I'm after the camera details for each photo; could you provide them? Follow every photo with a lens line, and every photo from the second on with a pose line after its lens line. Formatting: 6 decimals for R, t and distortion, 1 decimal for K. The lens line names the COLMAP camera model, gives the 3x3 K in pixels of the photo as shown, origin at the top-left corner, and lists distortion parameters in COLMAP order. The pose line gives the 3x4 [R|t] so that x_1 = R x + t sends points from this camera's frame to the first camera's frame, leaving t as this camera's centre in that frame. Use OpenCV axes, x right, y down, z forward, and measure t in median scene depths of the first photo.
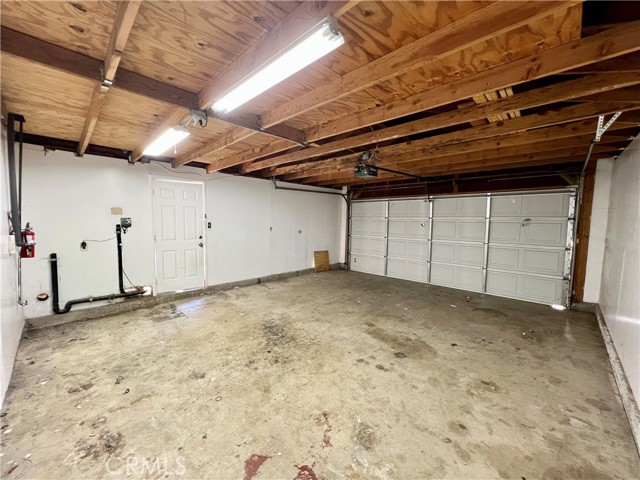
lens RADIAL K [[256.3, 0, 318.8], [0, 256.3, 240.2], [0, 0, 1]] dist [-0.000414, -0.000247]
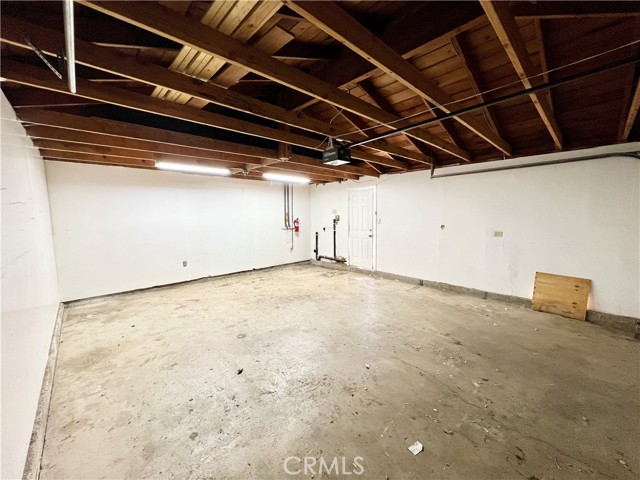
lens RADIAL K [[256.3, 0, 319.2], [0, 256.3, 237.6], [0, 0, 1]] dist [-0.000414, -0.000247]
pose [[-0.050462, 0.079597, -0.995549, 1.099798], [-0.074191, 0.993766, 0.083215, -0.080471], [0.995966, 0.078060, -0.044242, 1.071447]]
